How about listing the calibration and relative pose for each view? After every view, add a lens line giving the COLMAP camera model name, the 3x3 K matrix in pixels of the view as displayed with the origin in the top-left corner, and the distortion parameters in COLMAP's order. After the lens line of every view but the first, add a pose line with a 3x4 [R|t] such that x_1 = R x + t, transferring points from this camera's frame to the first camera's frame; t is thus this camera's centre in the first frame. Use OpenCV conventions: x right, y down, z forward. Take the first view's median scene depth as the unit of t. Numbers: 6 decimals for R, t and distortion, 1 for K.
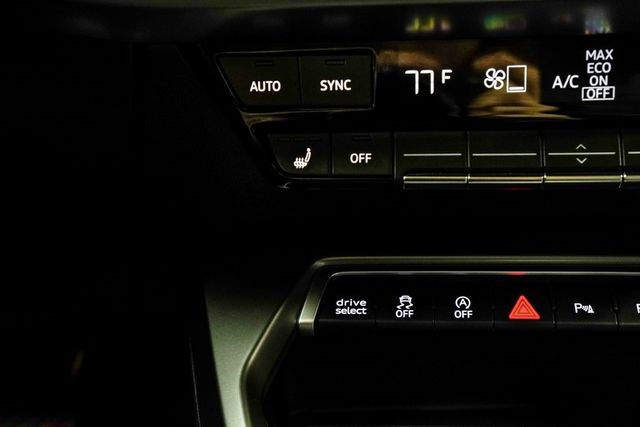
lens RADIAL K [[888.7, 0, 326.9], [0, 888.7, 216.0], [0, 0, 1]] dist [0.134502, 0.000000]
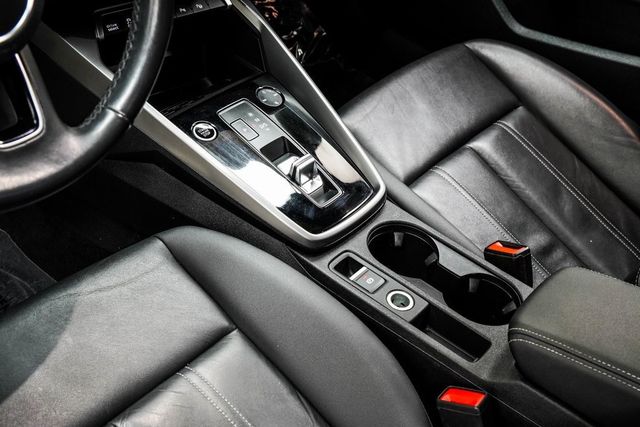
lens RADIAL K [[888.7, 0, 327.0], [0, 888.7, 222.7], [0, 0, 1]] dist [0.134502, 0.000000]
pose [[0.689032, -0.366545, 0.625204, -1.483528], [0.053309, 0.885967, 0.460675, -0.611172], [-0.722768, -0.284090, 0.629999, -1.392771]]
